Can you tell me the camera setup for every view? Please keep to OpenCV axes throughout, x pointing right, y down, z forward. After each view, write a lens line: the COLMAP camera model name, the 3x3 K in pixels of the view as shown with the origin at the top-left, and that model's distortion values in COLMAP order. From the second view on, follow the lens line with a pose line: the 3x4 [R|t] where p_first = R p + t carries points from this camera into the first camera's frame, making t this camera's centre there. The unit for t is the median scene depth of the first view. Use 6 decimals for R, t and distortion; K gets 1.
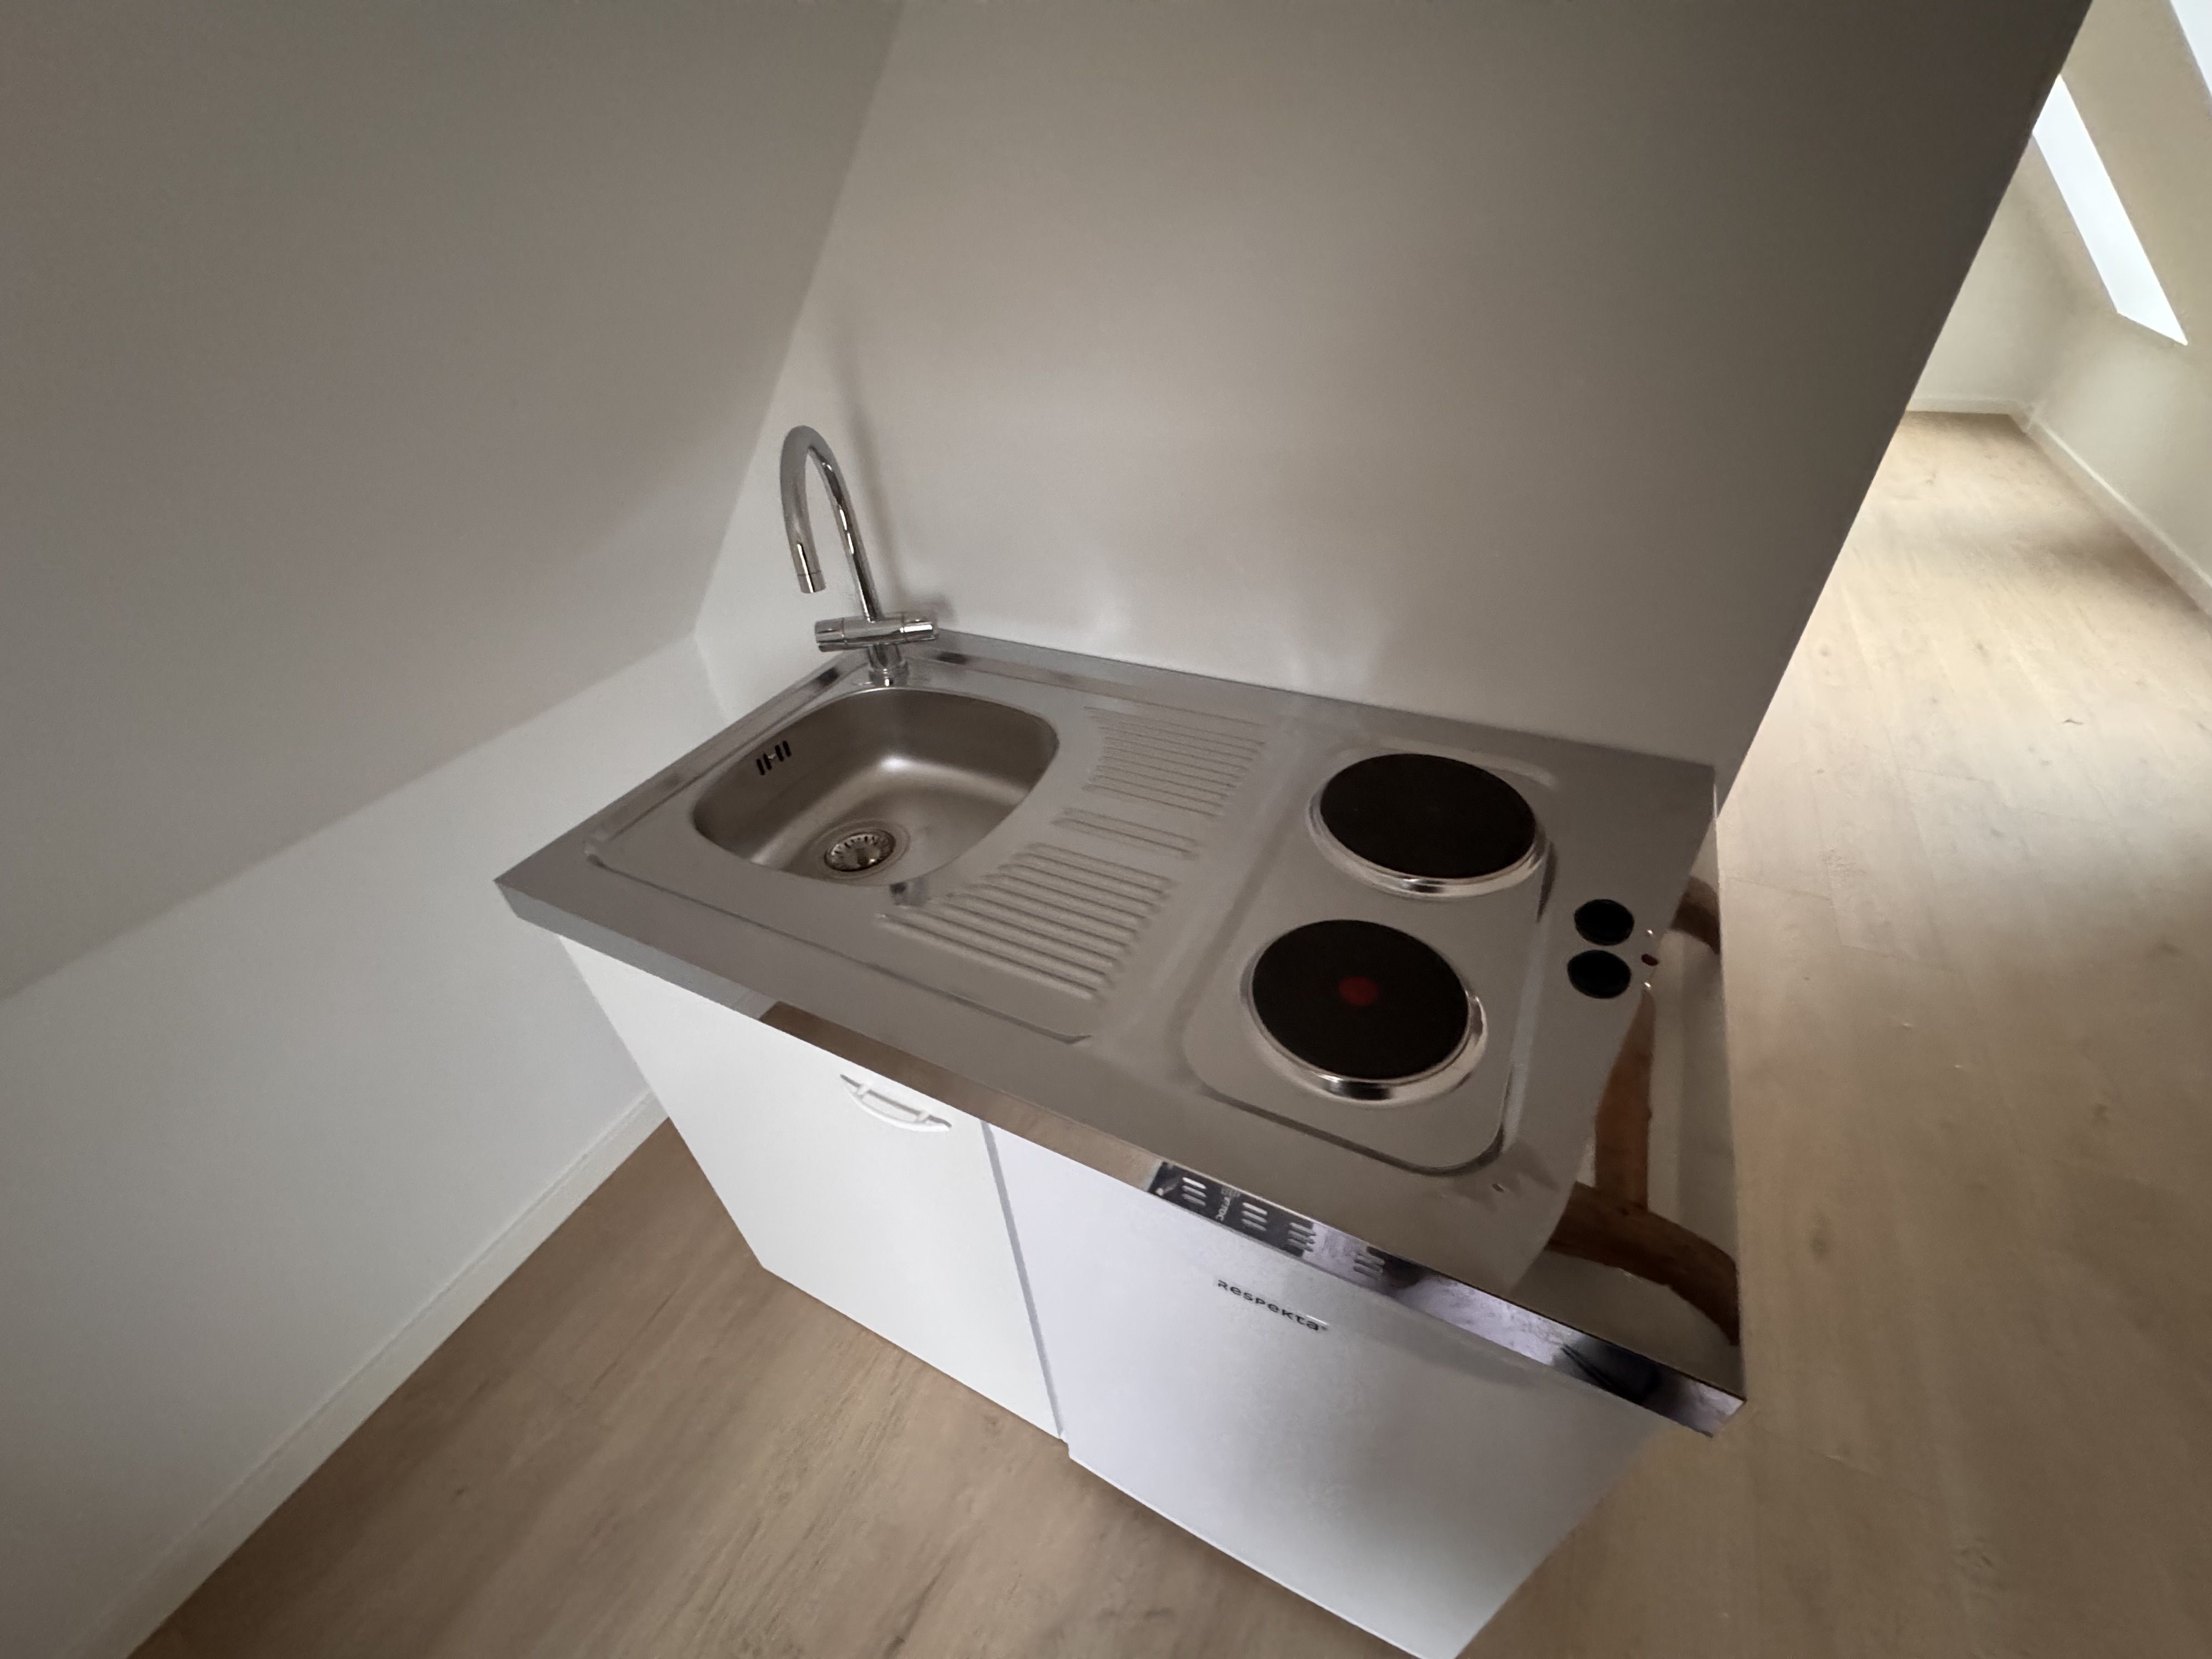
lens RADIAL K [[874.7, 0, 1106.0], [0, 874.7, 829.5], [0, 0, 1]] dist [-0.007108, 0.000444]
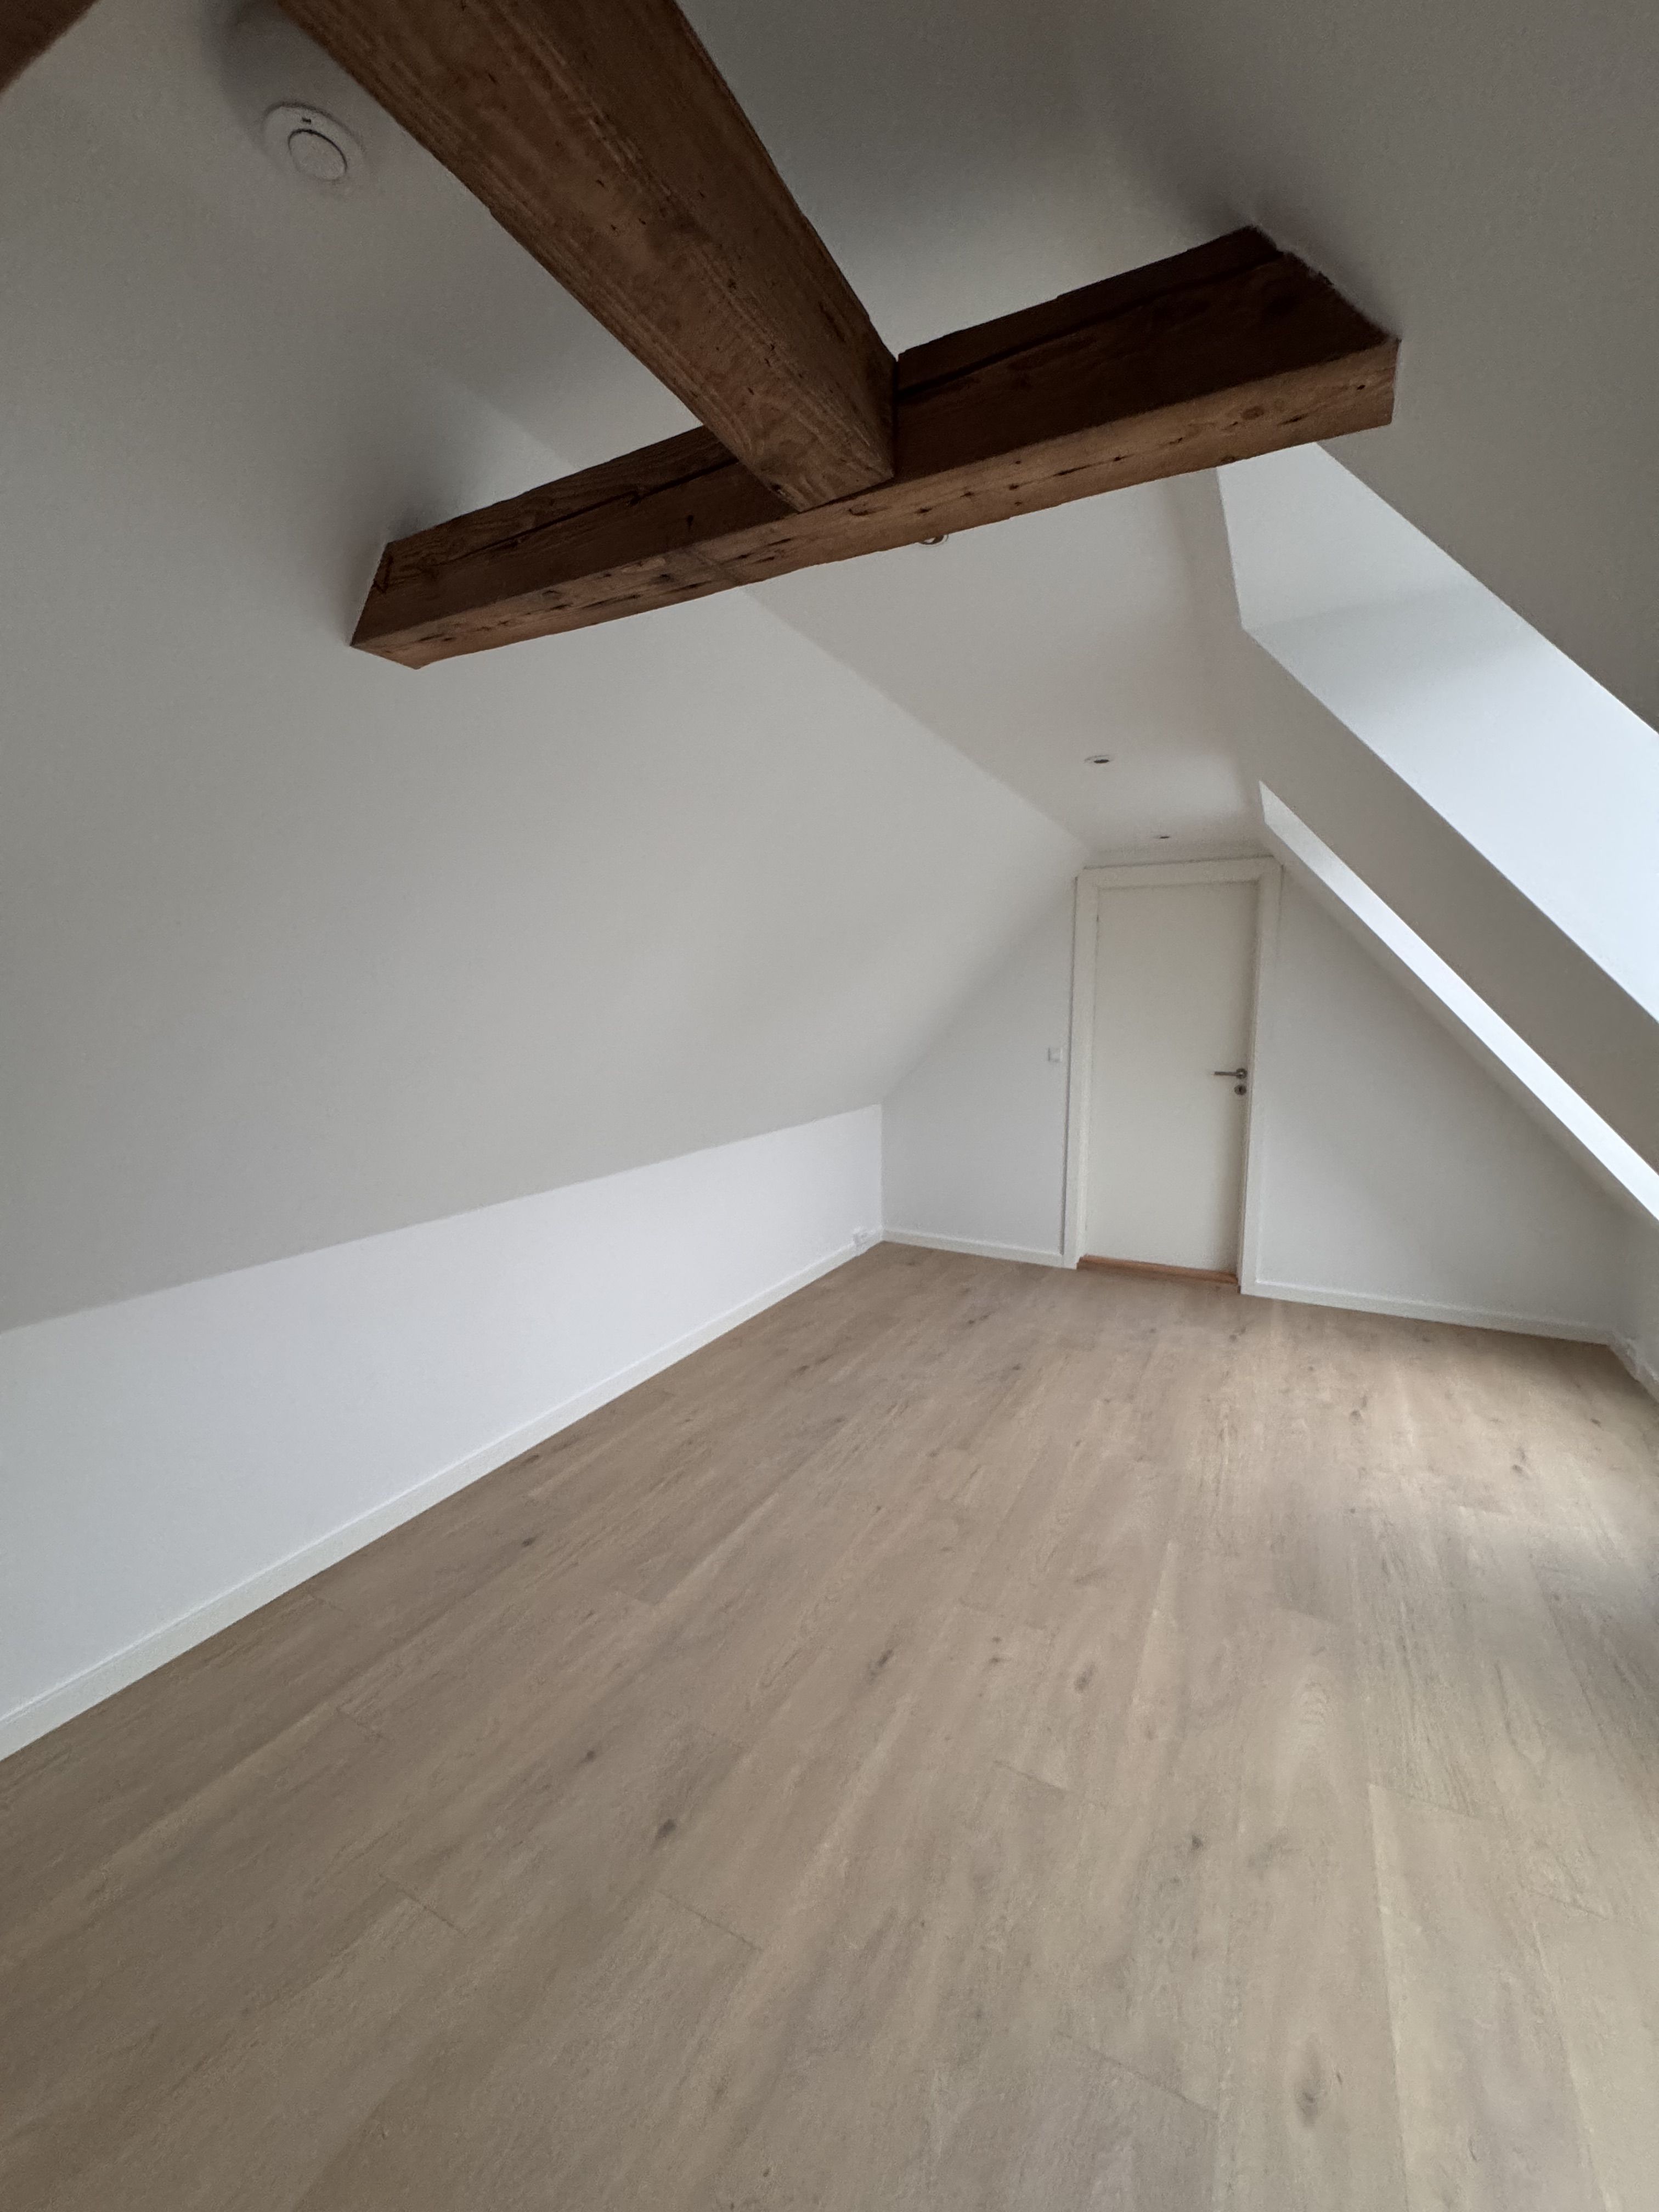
lens RADIAL K [[874.7, 0, 827.4], [0, 874.7, 1108.8], [0, 0, 1]] dist [-0.007108, 0.000444]
pose [[0.998034, 0.062251, -0.007283, 0.916721], [-0.057147, 0.856118, -0.513611, -0.586783], [-0.025738, 0.513017, 0.857992, 0.680949]]
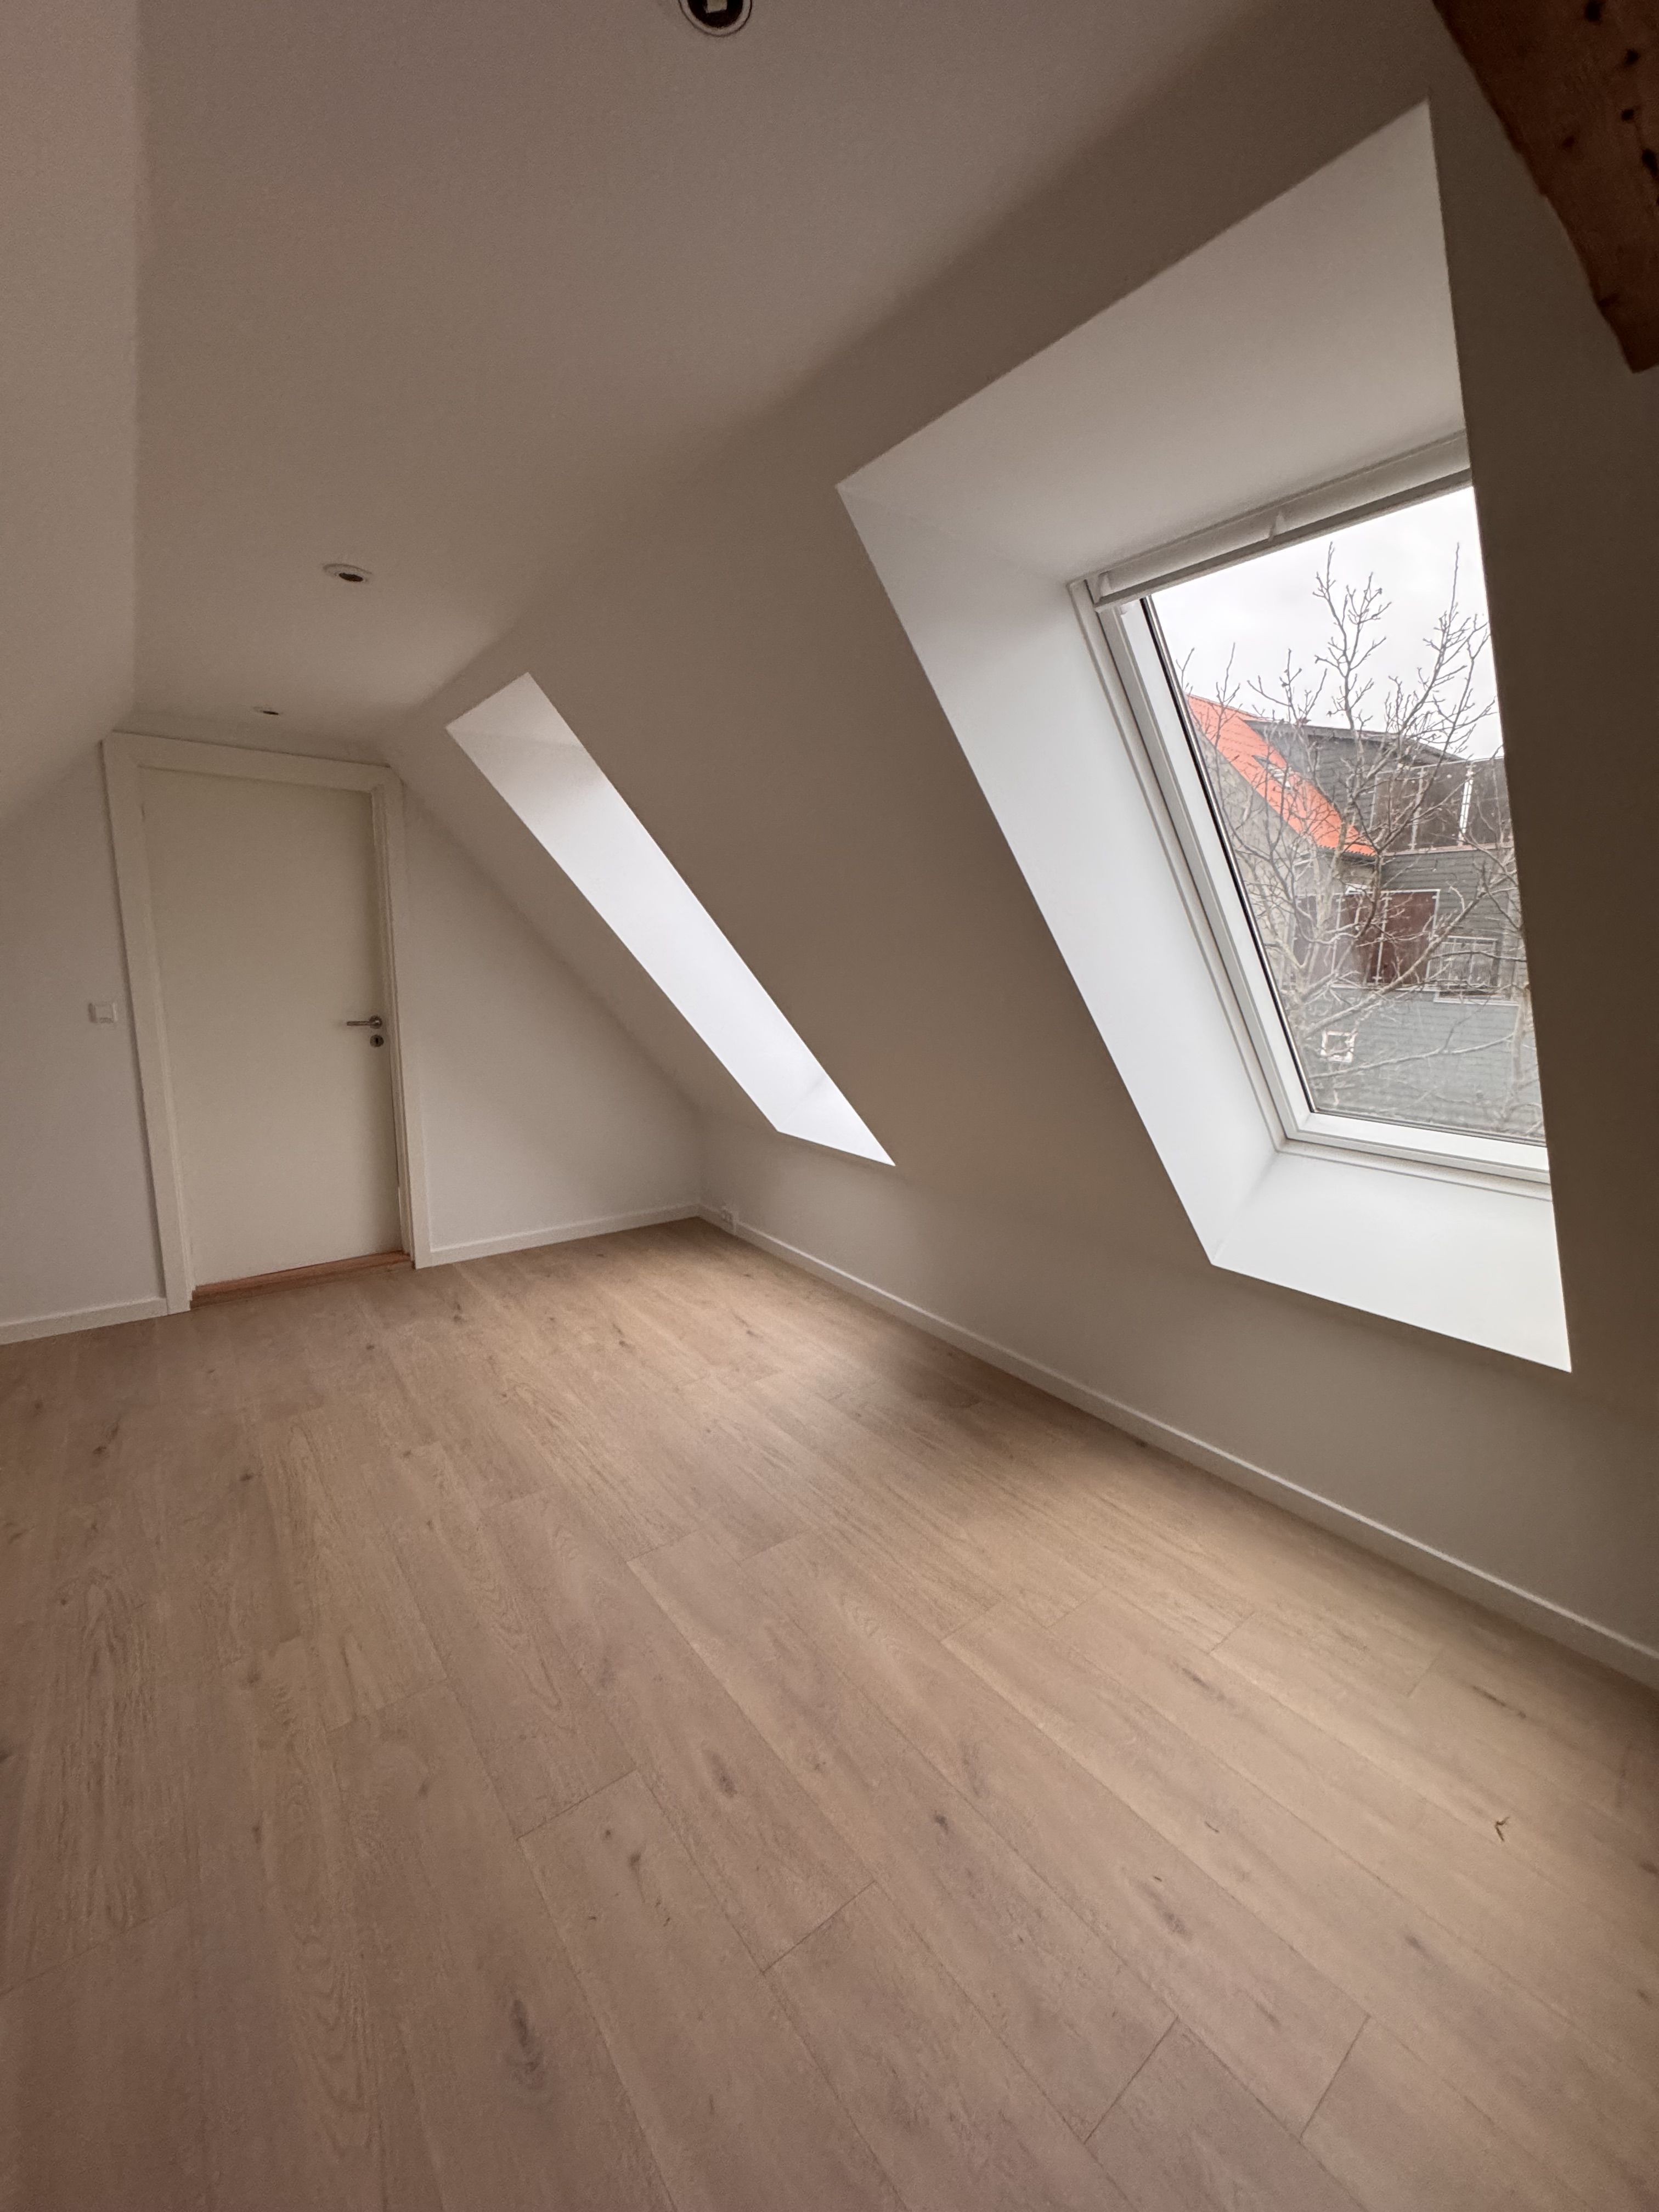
lens RADIAL K [[874.7, 0, 827.4], [0, 874.7, 1108.8], [0, 0, 1]] dist [-0.007108, 0.000444]
pose [[0.416095, -0.091837, 0.904672, 0.600080], [0.521431, 0.839164, -0.154640, -0.910906], [-0.744967, 0.536069, 0.397058, 1.145623]]
